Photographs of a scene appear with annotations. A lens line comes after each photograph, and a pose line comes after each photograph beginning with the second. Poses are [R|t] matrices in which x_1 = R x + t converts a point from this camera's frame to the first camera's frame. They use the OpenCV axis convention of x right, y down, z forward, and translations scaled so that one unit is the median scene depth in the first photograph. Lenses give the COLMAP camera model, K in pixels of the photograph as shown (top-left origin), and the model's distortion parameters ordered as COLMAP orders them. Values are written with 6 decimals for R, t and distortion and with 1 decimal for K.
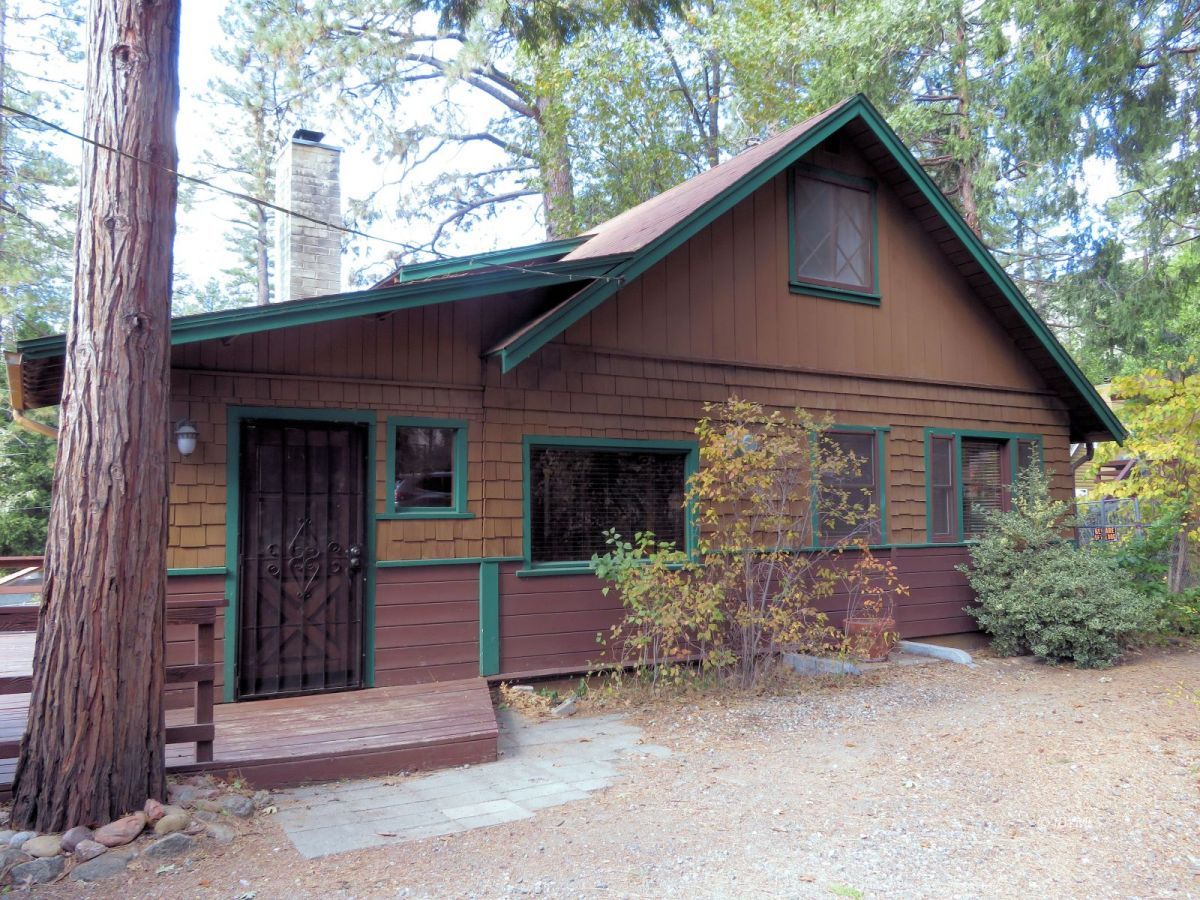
lens RADIAL K [[948.9, 0, 600.0], [0, 948.9, 450.0], [0, 0, 1]] dist [-0.006040, 0.046797]
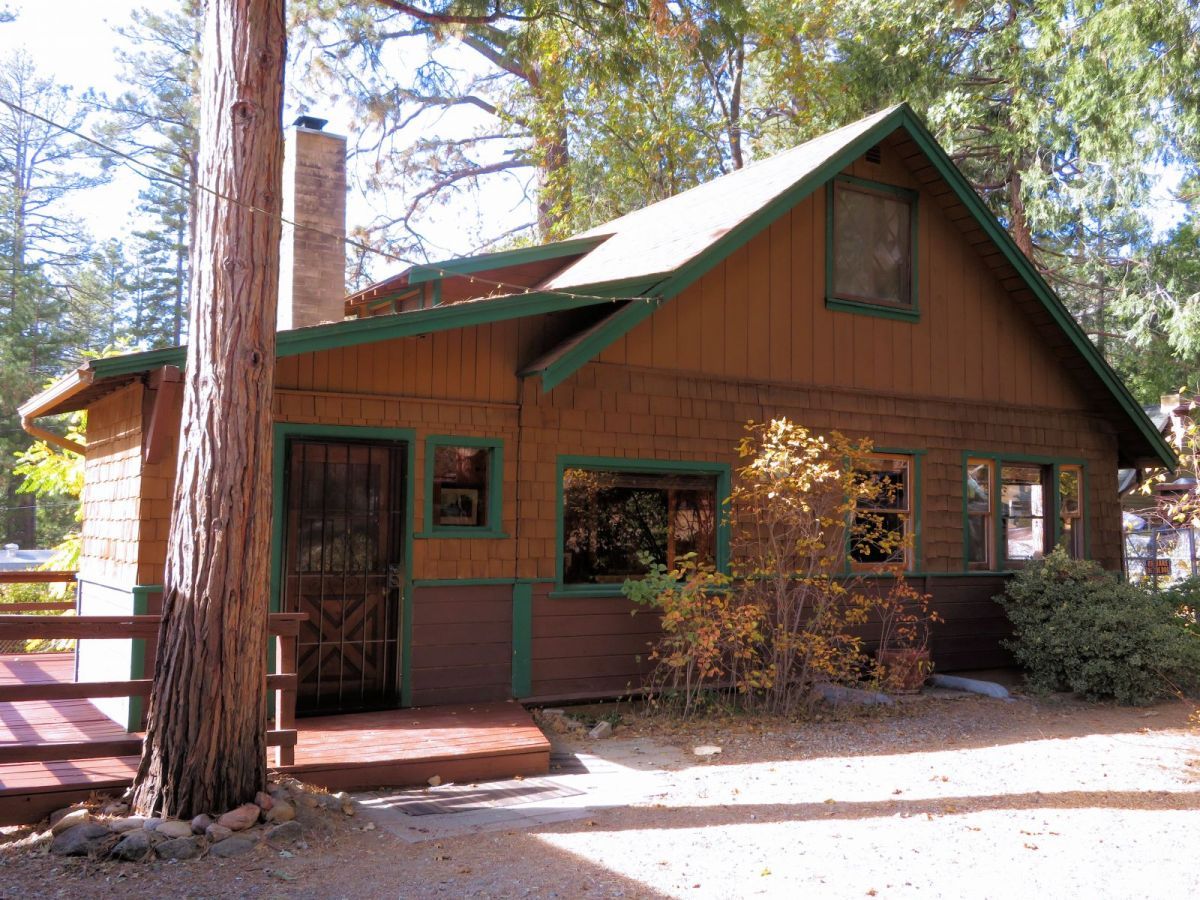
lens RADIAL K [[1178.1, 0, 600.0], [0, 1178.1, 450.0], [0, 0, 1]] dist [0.077534, -0.004705]
pose [[0.999259, 0.019319, 0.033284, -0.076872], [-0.019275, 0.999813, -0.001618, -0.019355], [-0.033309, 0.000976, 0.999445, -0.223941]]
